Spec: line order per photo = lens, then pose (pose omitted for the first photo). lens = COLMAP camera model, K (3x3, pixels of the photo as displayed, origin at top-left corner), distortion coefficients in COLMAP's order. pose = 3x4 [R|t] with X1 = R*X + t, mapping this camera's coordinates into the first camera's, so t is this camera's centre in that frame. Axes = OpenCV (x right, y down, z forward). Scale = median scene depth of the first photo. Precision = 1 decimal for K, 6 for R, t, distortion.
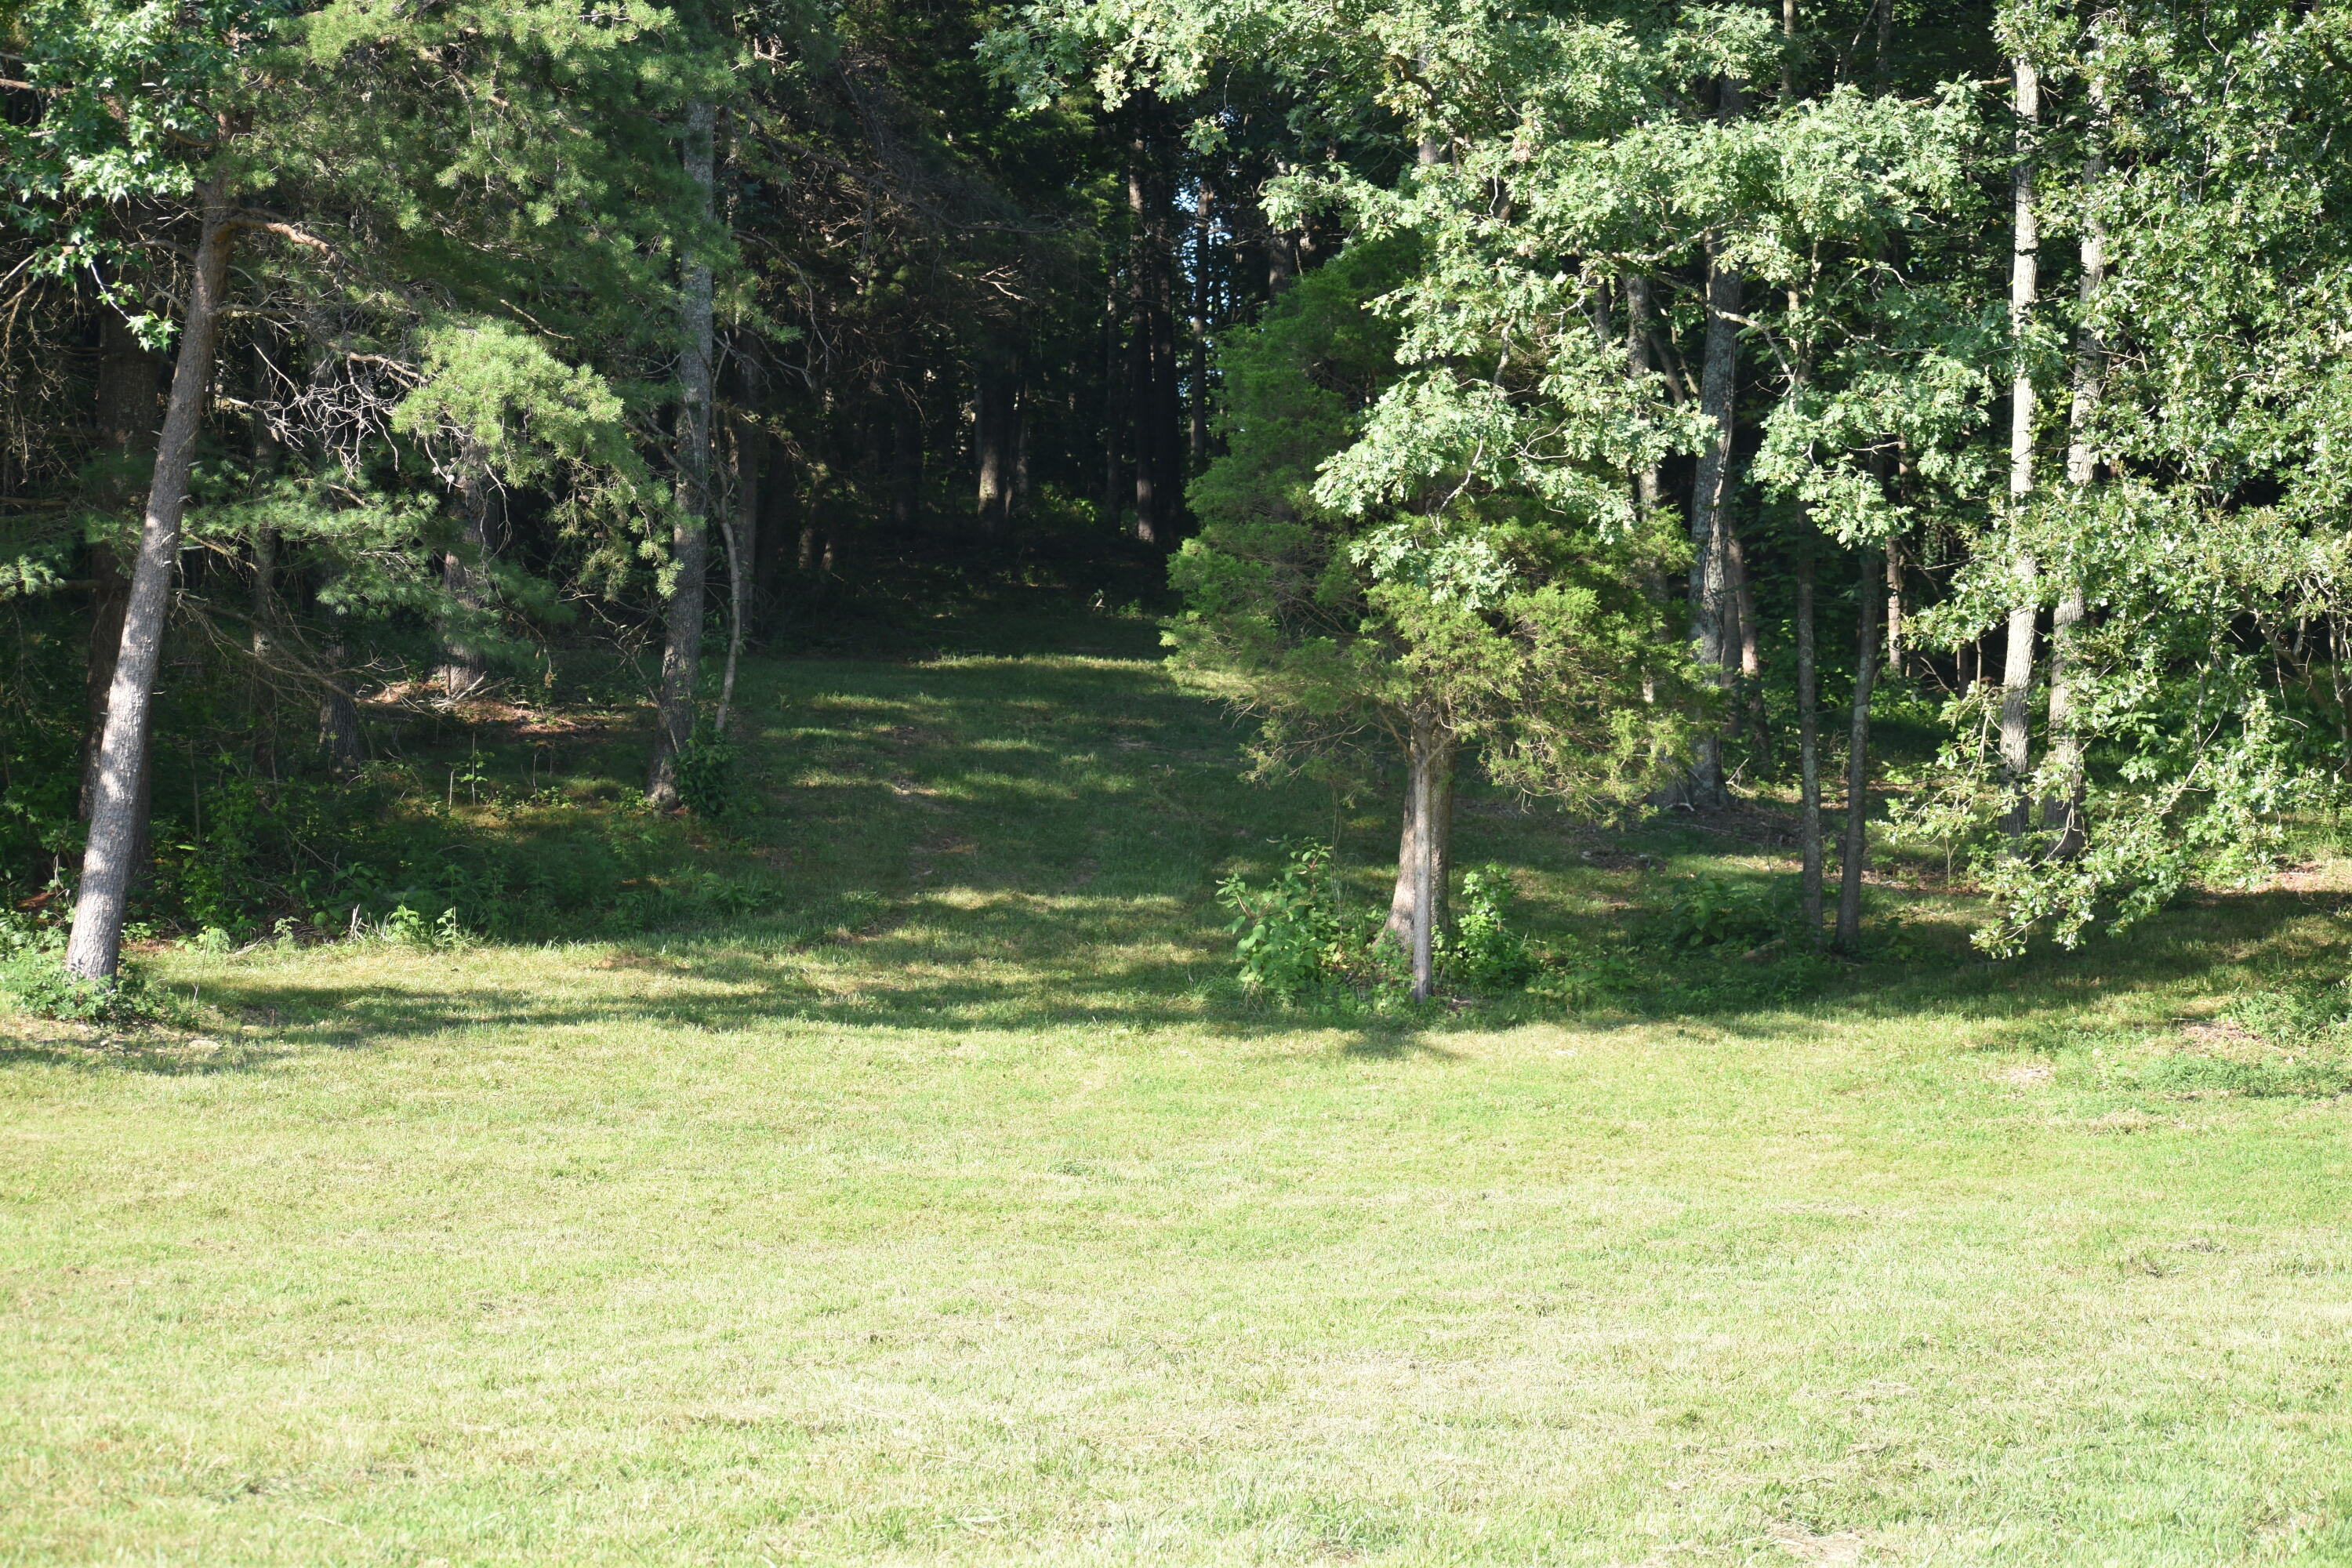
lens RADIAL K [[7706.0, 0, 1176.0], [0, 7706.0, 784.0], [0, 0, 1]] dist [-0.732569, 19.362602]
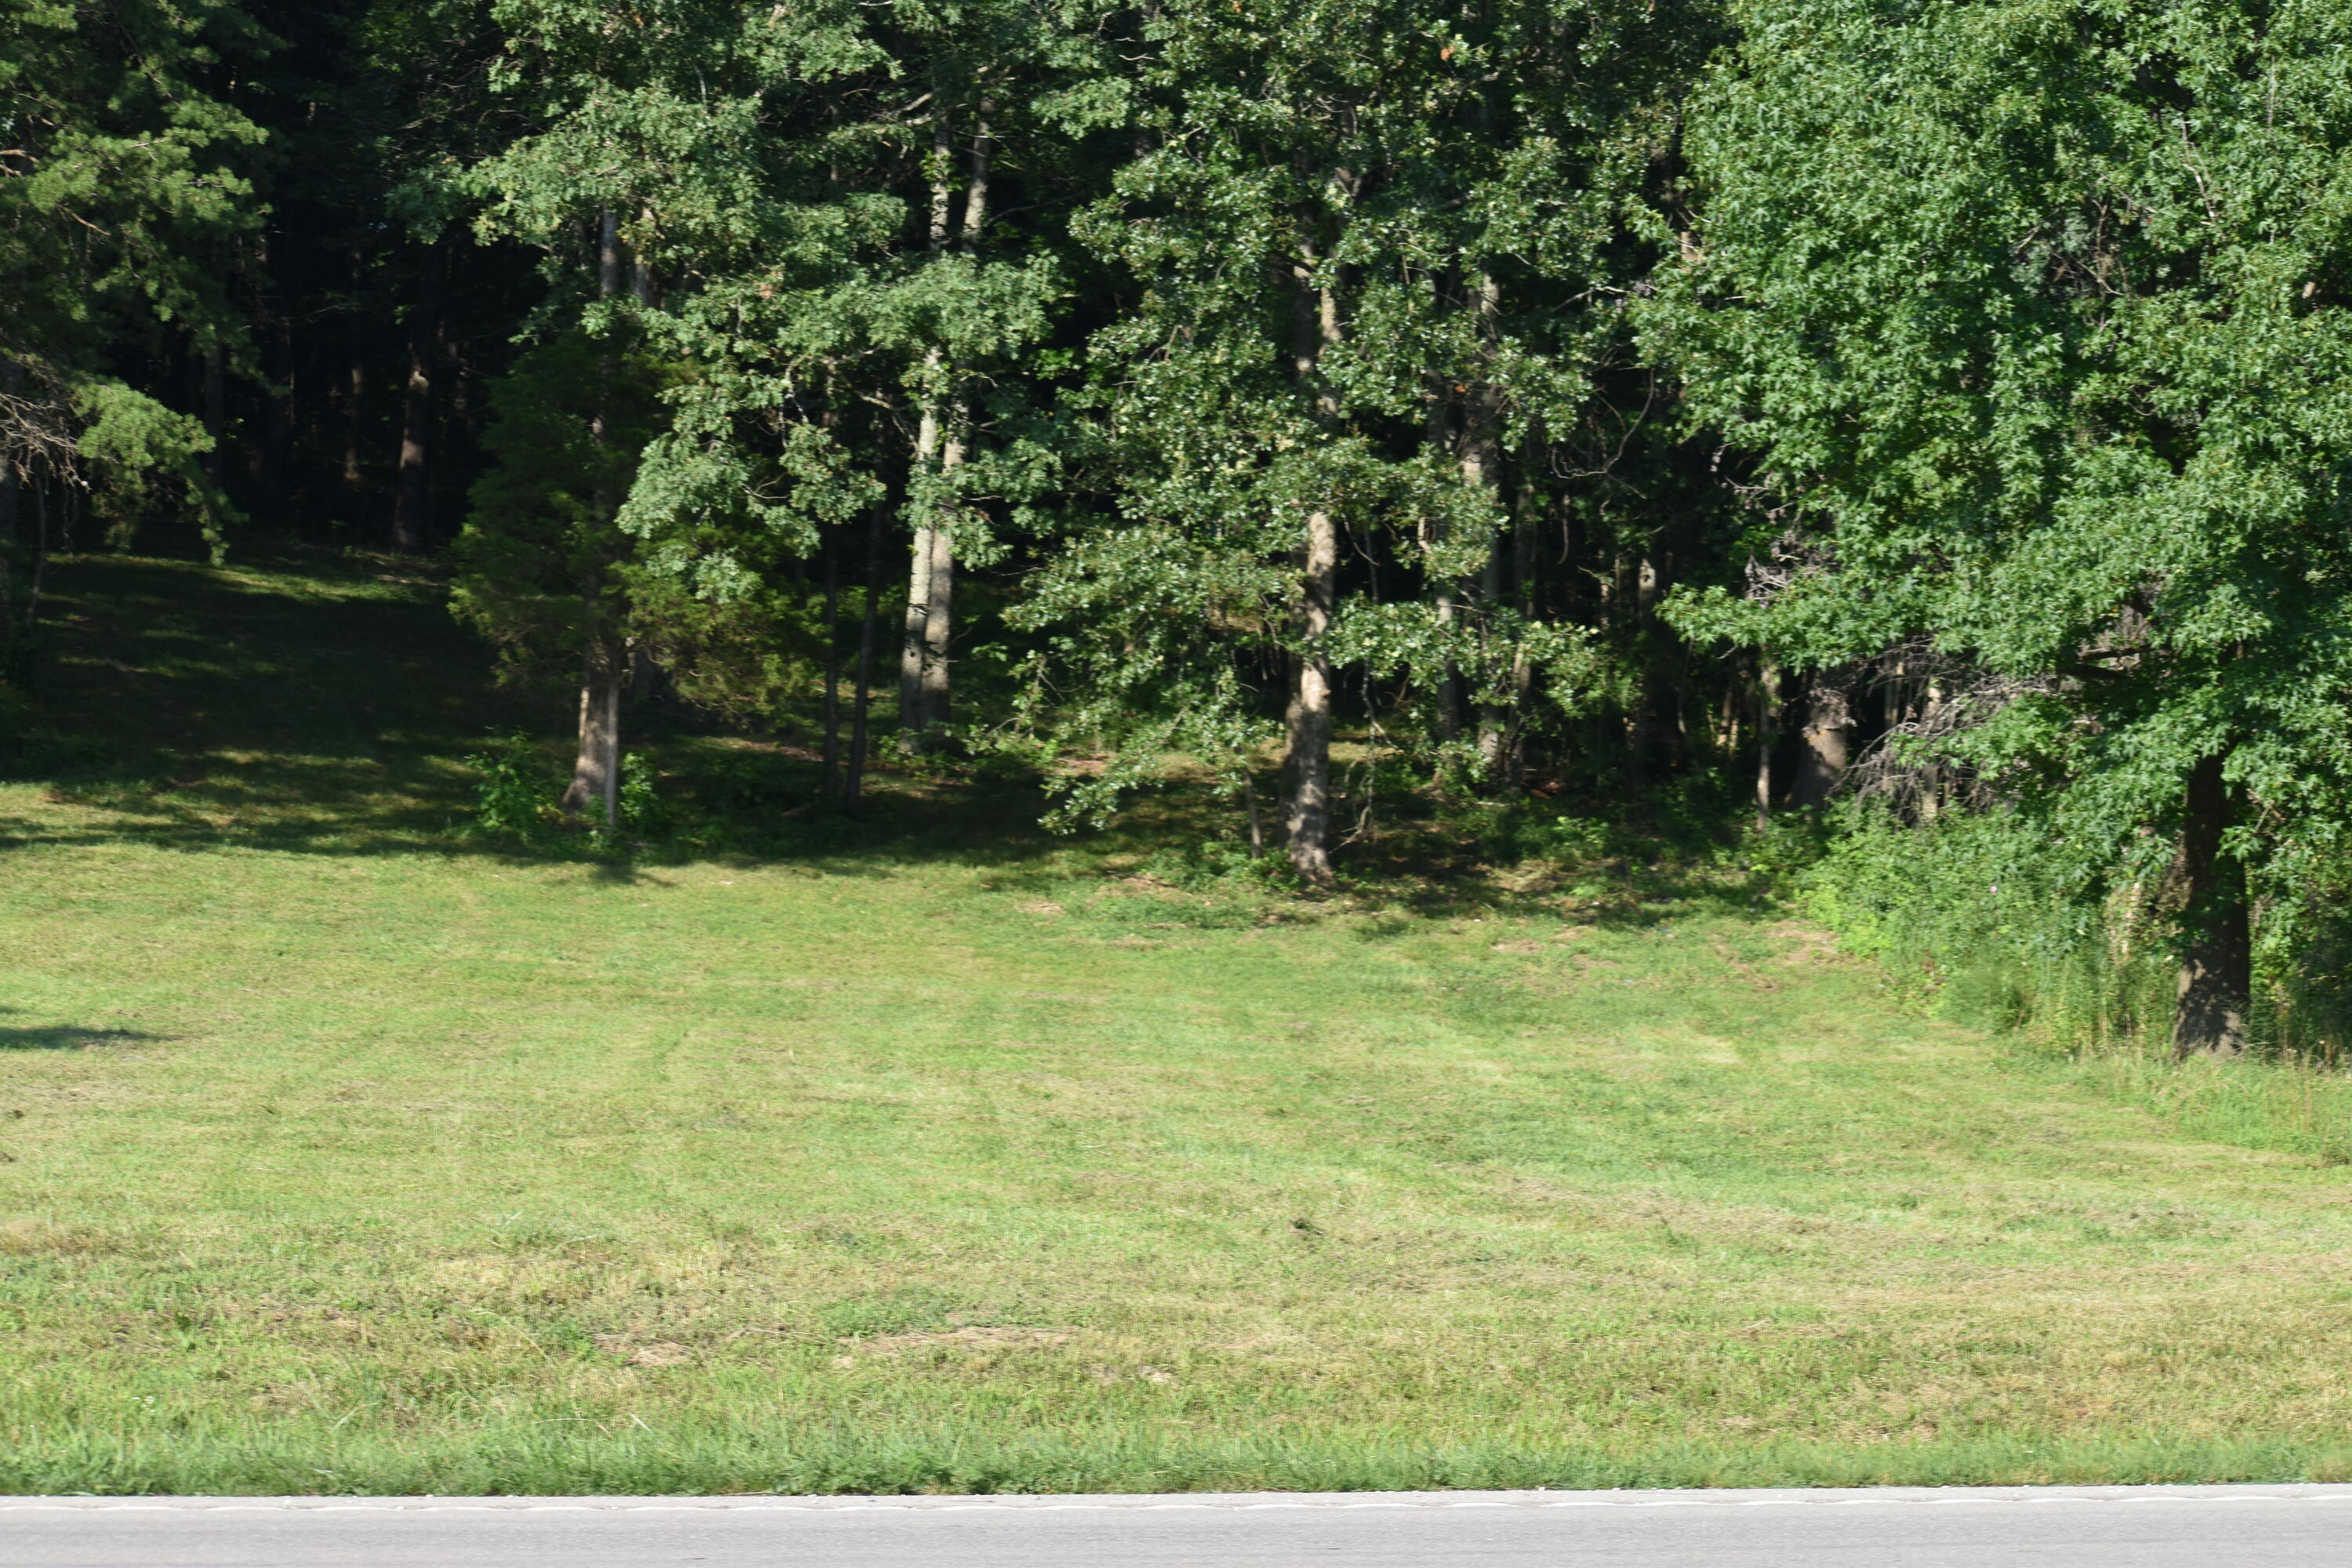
lens RADIAL K [[7048.6, 0, 1176.0], [0, 7048.6, 784.0], [0, 0, 1]] dist [0.137461, -0.302091]
pose [[0.971271, 0.034760, 0.235425, -0.200085], [-0.041234, 0.998893, 0.022631, -0.020019], [-0.234377, -0.031689, 0.971629, -0.377286]]
